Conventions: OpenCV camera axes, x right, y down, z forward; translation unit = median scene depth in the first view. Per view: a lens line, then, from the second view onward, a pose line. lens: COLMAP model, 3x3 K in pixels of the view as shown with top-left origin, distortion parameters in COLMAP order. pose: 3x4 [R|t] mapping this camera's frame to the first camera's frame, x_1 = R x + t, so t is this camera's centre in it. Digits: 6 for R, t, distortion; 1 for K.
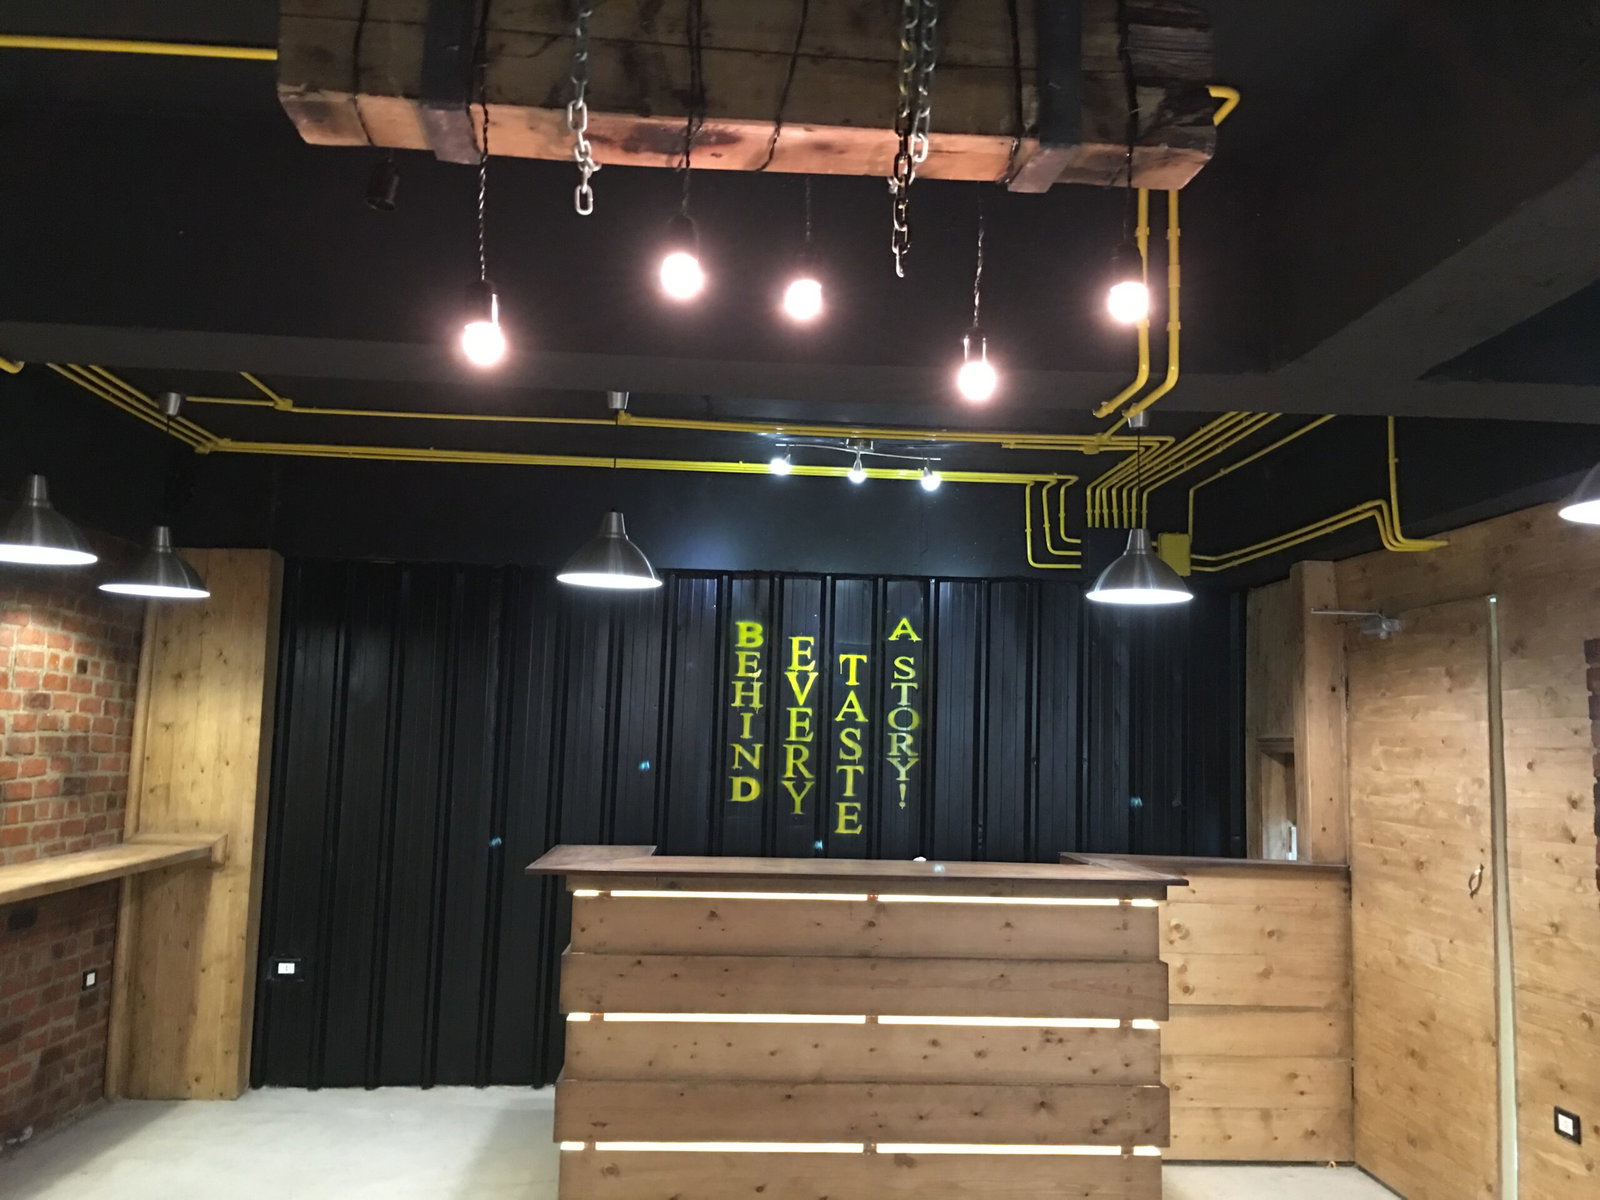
lens RADIAL K [[1355.8, 0, 804.2], [0, 1355.8, 596.5], [0, 0, 1]] dist [0.075237, -0.106985]
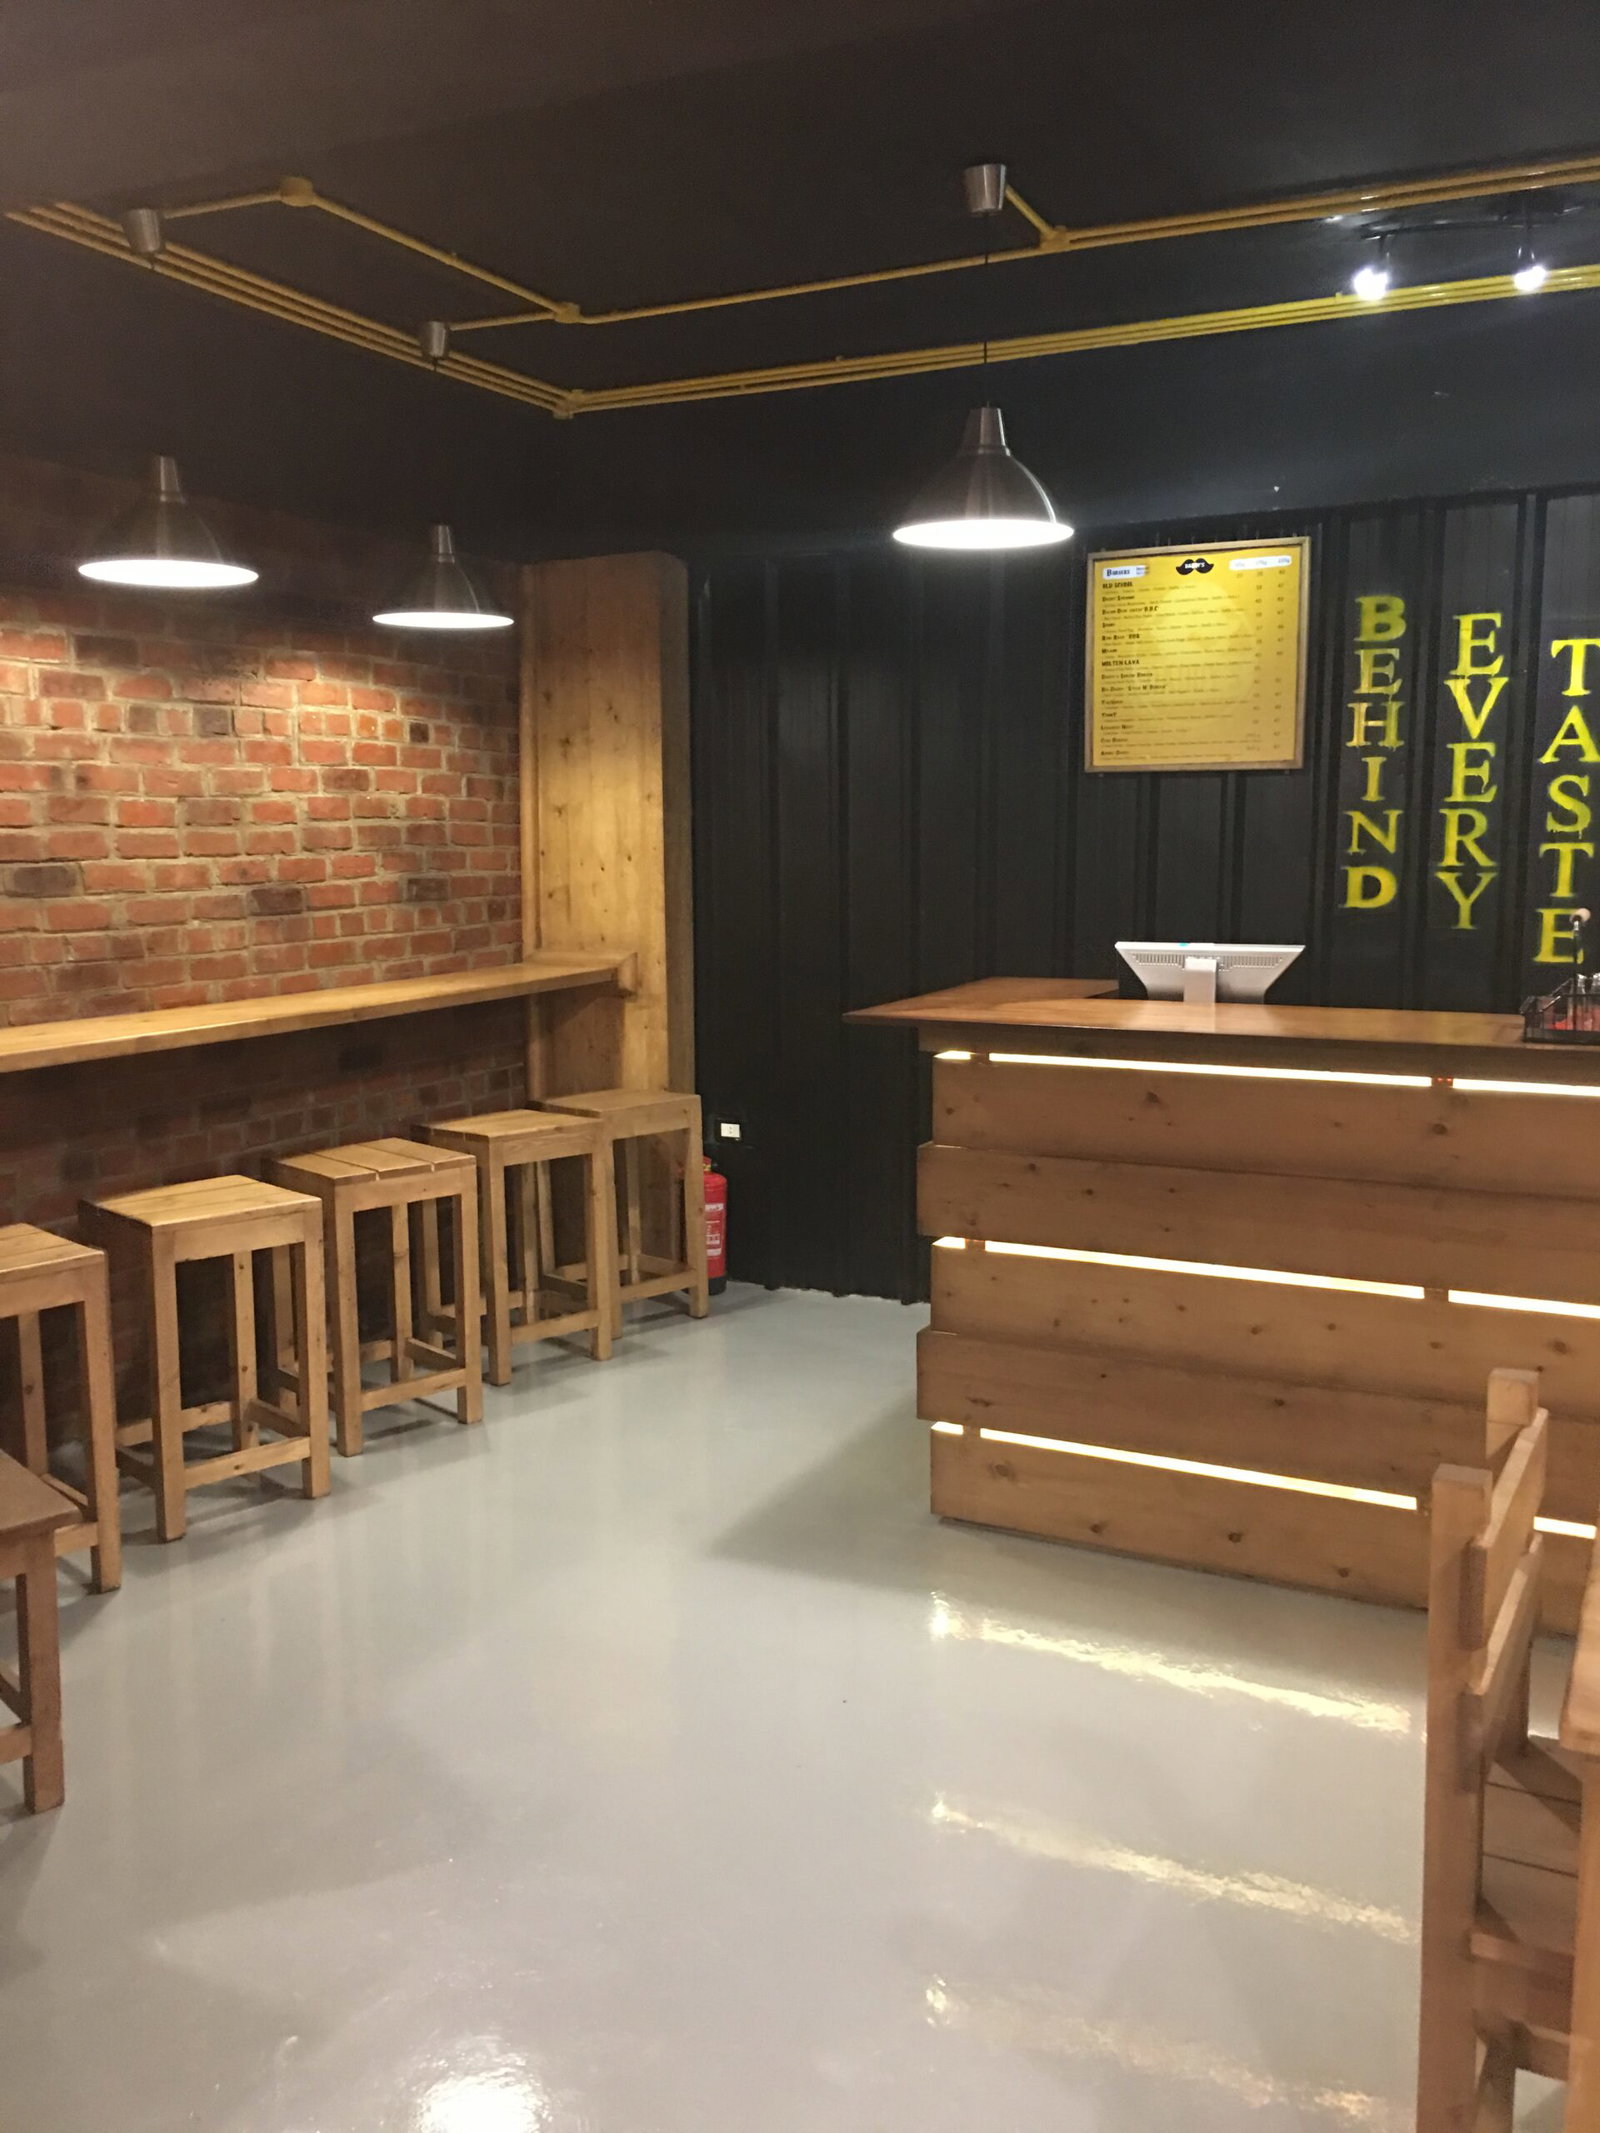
lens RADIAL K [[1807.7, 0, 793.9], [0, 1807.7, 1056.7], [0, 0, 1]] dist [0.074924, -0.106169]
pose [[0.862806, 0.036765, -0.504197, 0.150089], [0.080014, 0.974849, 0.208009, 0.030419], [0.499163, -0.219814, 0.838163, 0.204375]]
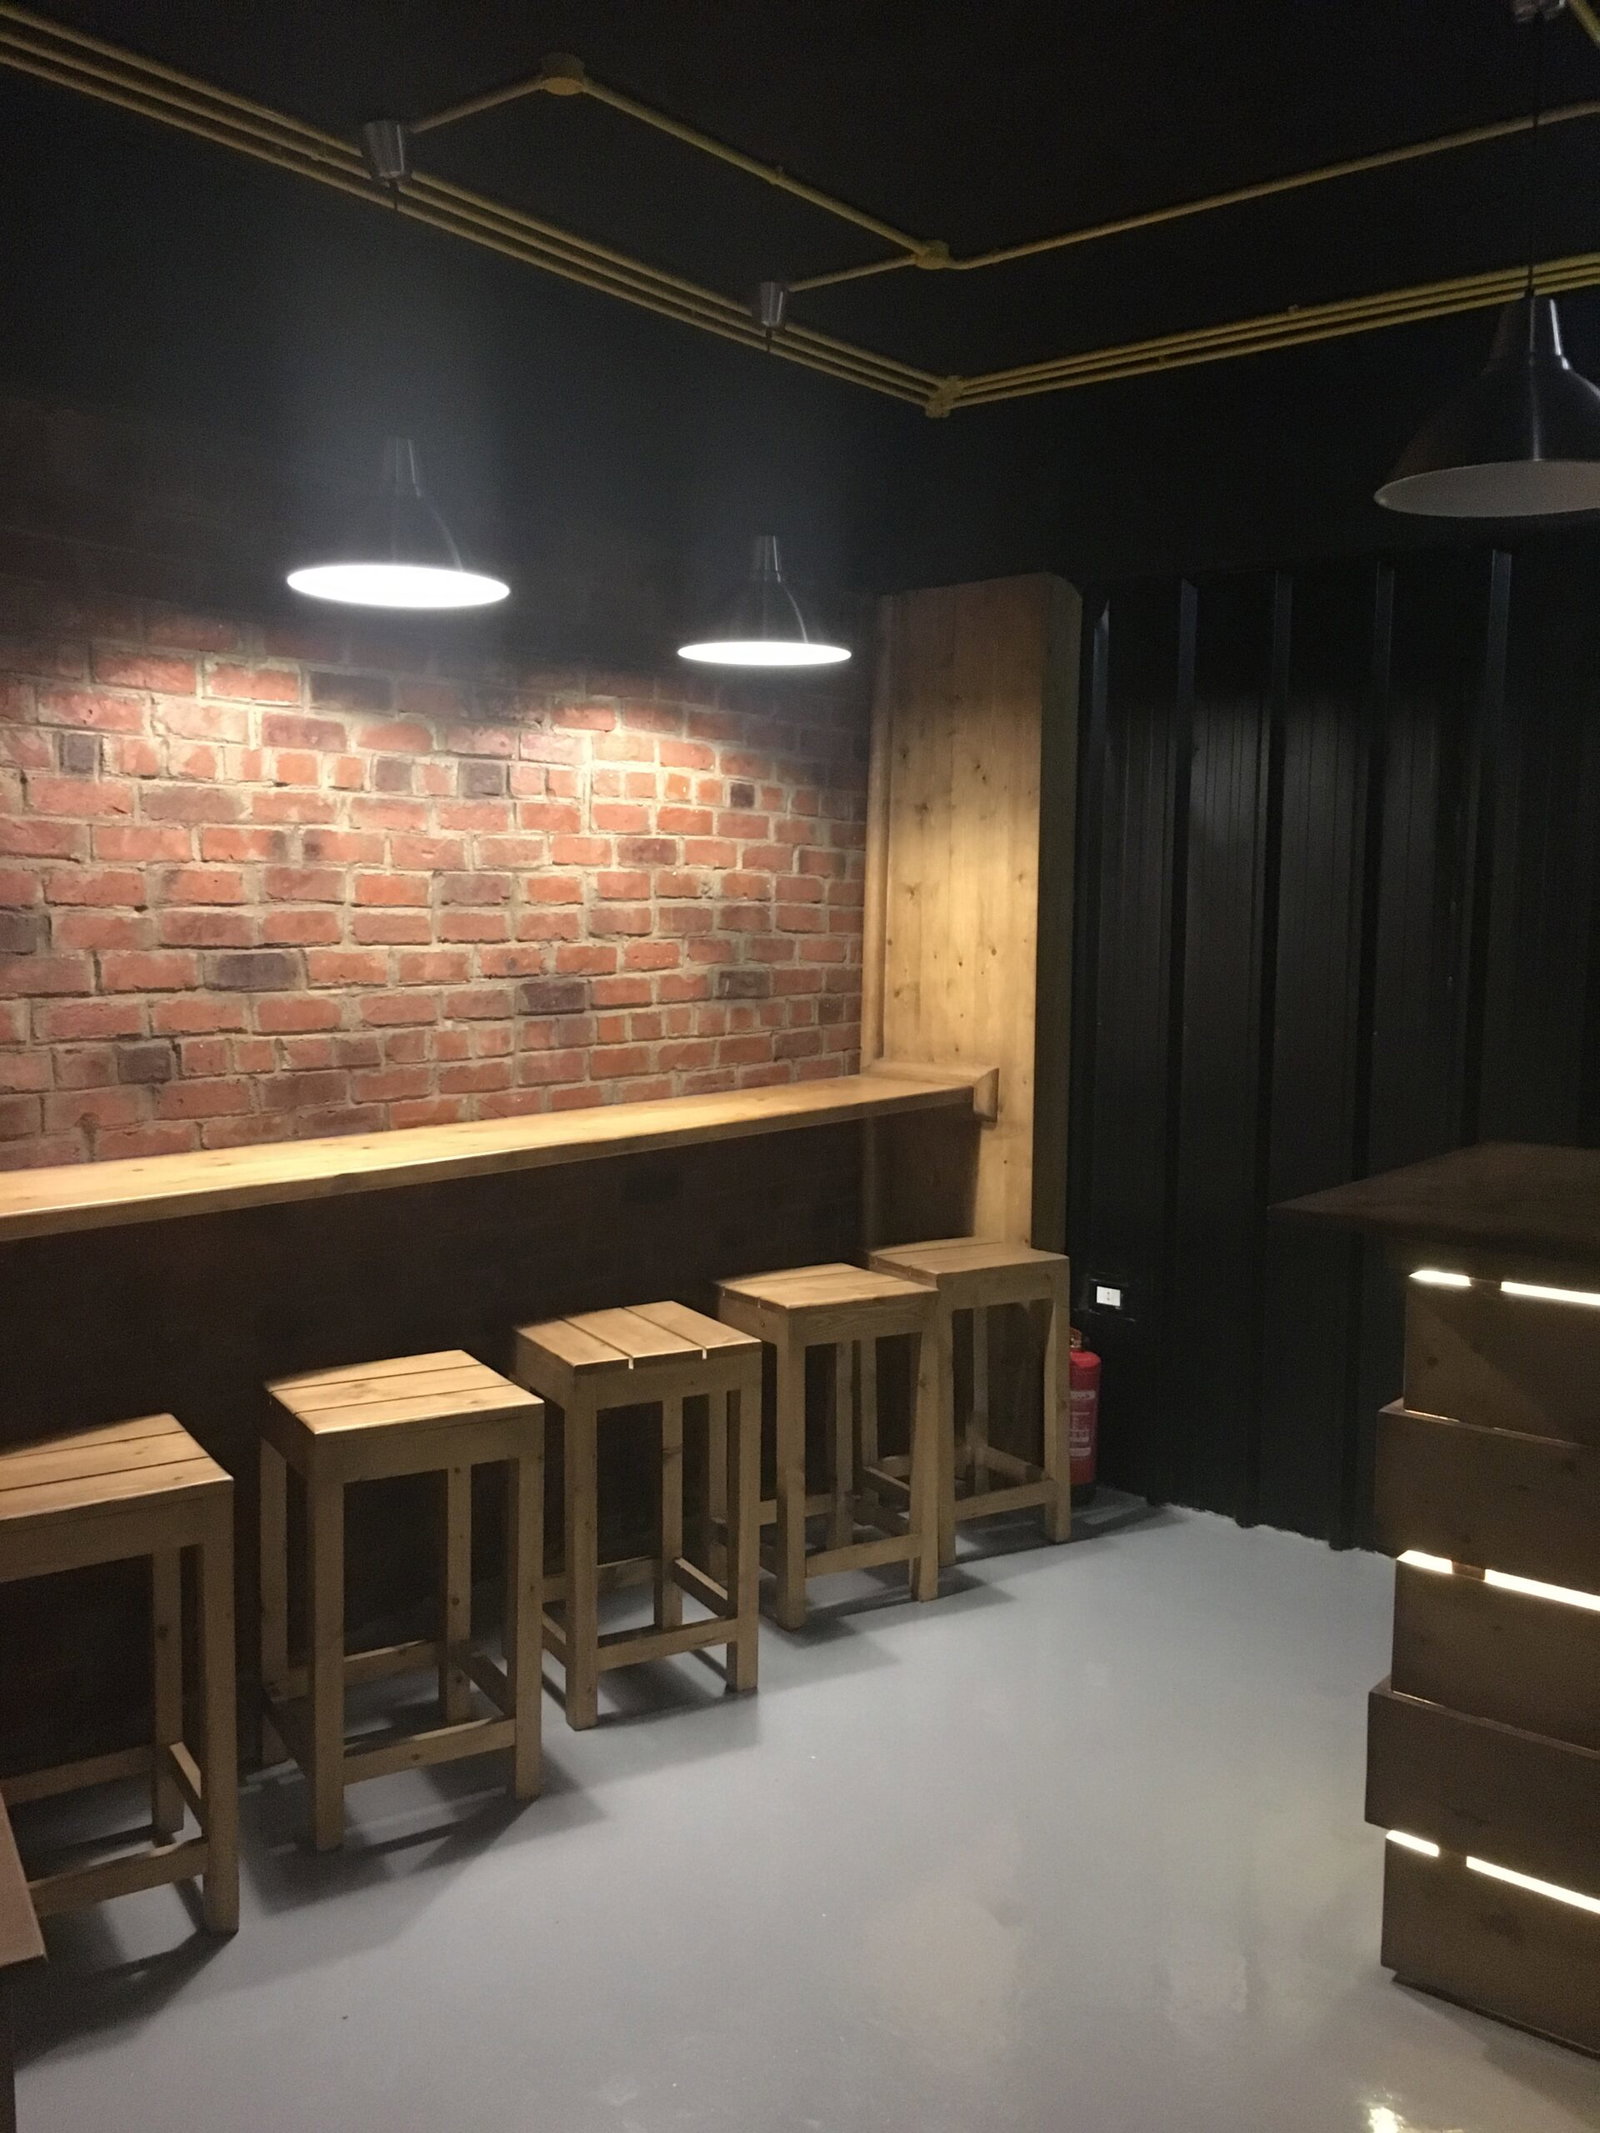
lens RADIAL K [[1831.3, 0, 787.8], [0, 1831.3, 1049.9], [0, 0, 1]] dist [0.053492, 0.007982]
pose [[0.729385, 0.043919, -0.682692, 0.057800], [0.077828, 0.986131, 0.146592, 0.040567], [0.679662, -0.160055, 0.715851, 0.364126]]
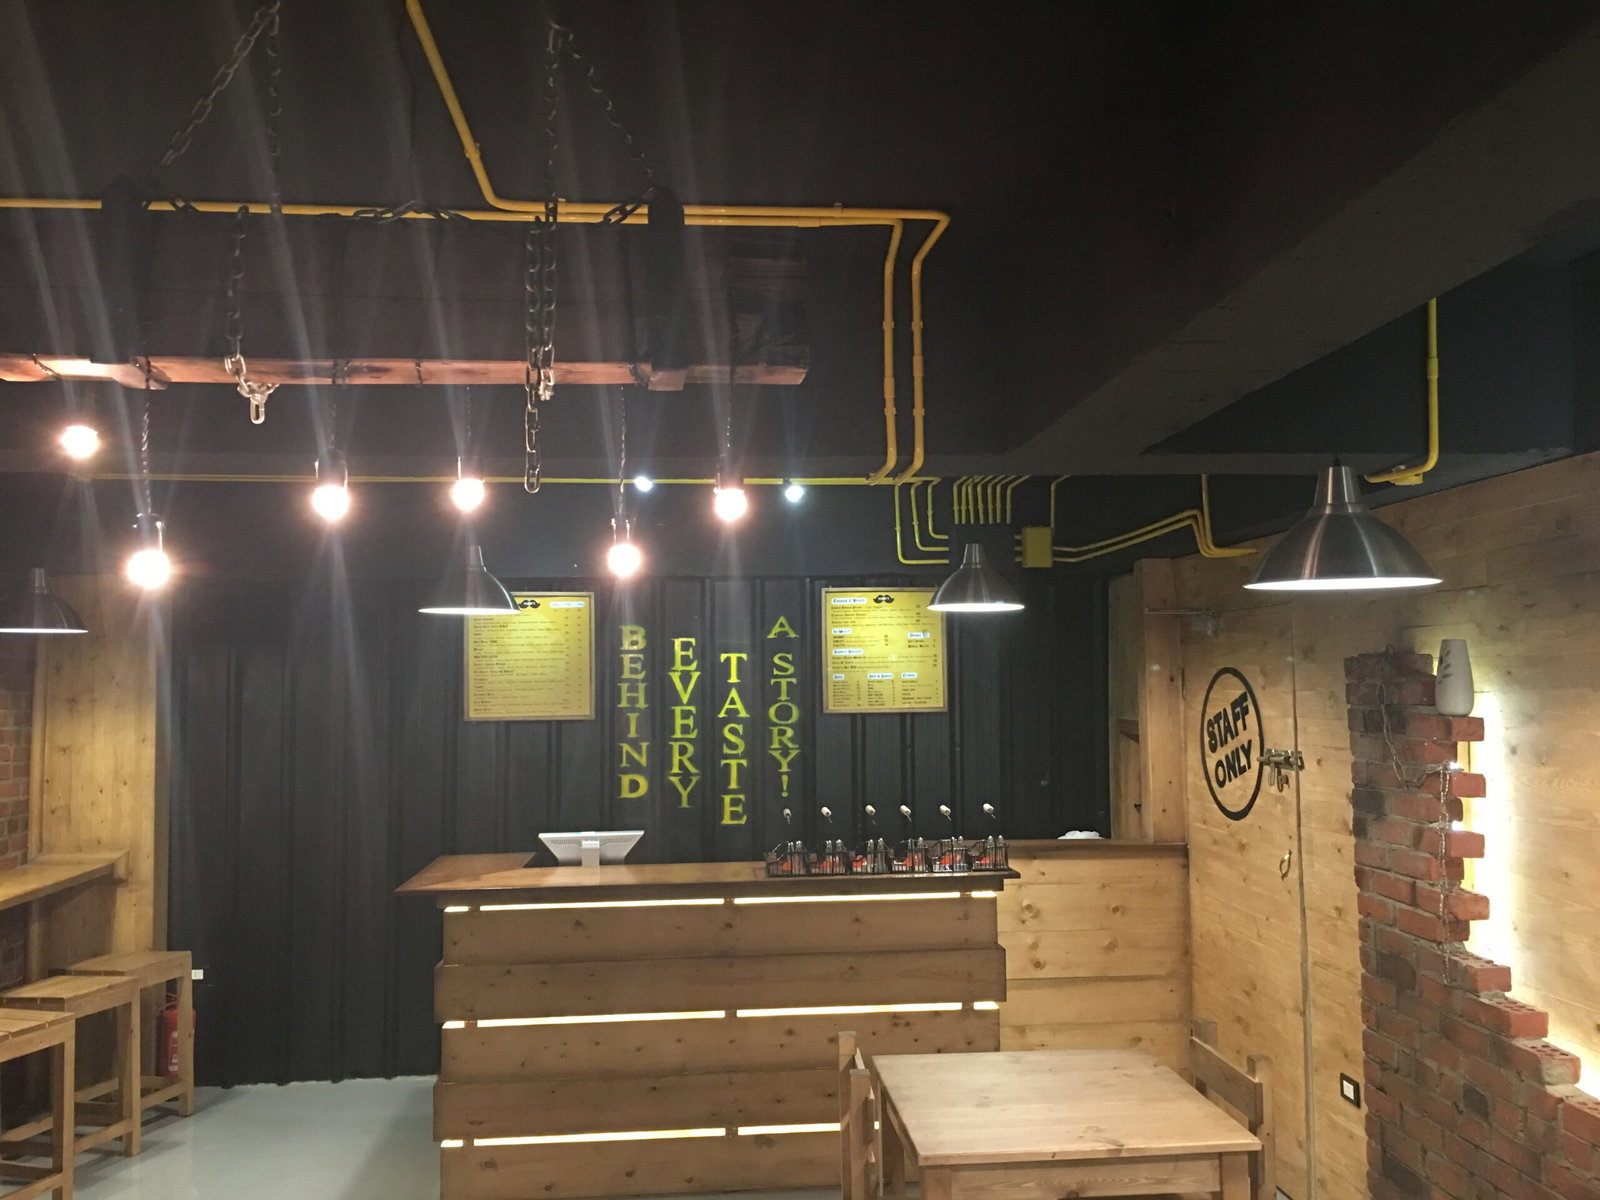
lens RADIAL K [[1356.0, 0, 809.0], [0, 1356.0, 602.1], [0, 0, 1]] dist [0.074924, -0.106169]
pose [[0.999044, -0.033646, 0.027912, 0.070675], [0.032240, 0.998259, 0.049389, -0.049229], [-0.029525, -0.048442, 0.998390, -0.044117]]
